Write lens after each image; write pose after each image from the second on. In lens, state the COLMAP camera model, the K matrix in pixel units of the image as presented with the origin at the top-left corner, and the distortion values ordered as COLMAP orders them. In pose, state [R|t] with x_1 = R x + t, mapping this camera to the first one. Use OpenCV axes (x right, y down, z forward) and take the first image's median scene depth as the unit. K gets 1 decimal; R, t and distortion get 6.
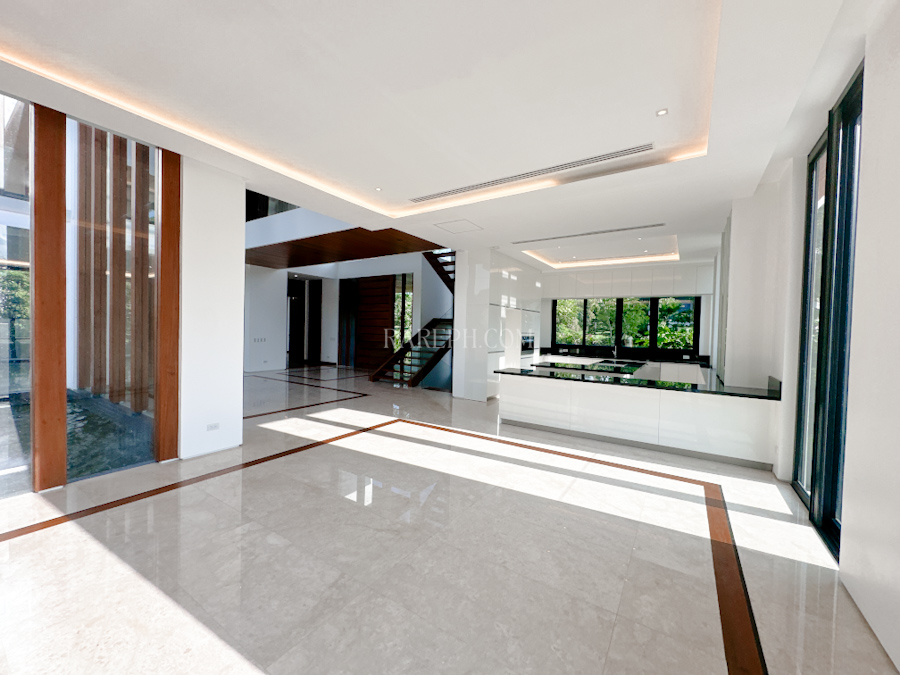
lens RADIAL K [[359.4, 0, 449.1], [0, 359.4, 337.6], [0, 0, 1]] dist [-0.002117, -0.000099]
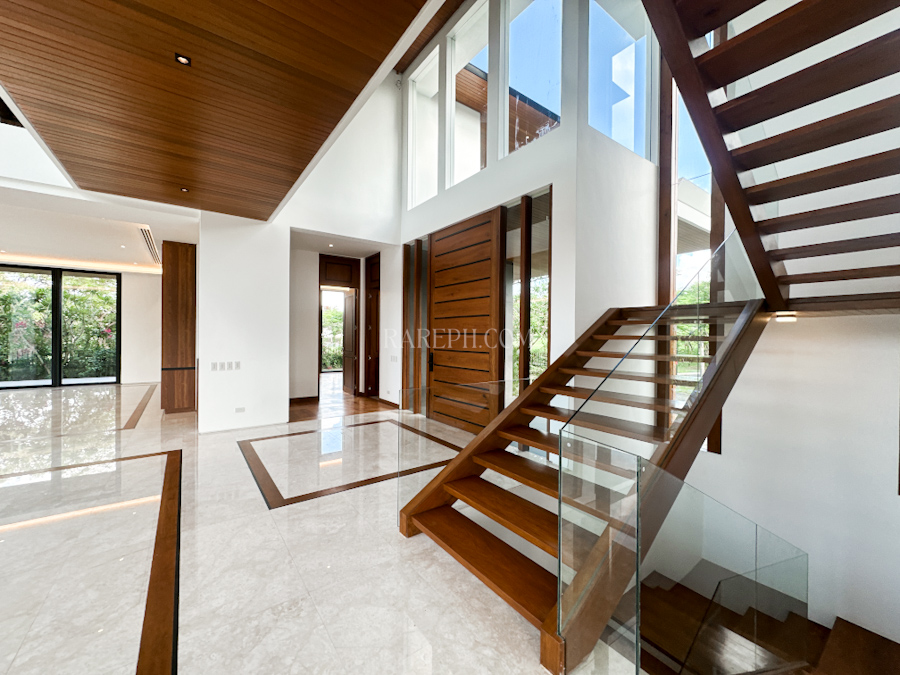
lens RADIAL K [[359.4, 0, 449.1], [0, 359.4, 337.6], [0, 0, 1]] dist [-0.002117, -0.000099]
pose [[0.940892, -0.008061, -0.338609, -0.060909], [0.000610, 0.999755, -0.022106, -0.015780], [0.338705, 0.020593, 0.940667, 0.494706]]
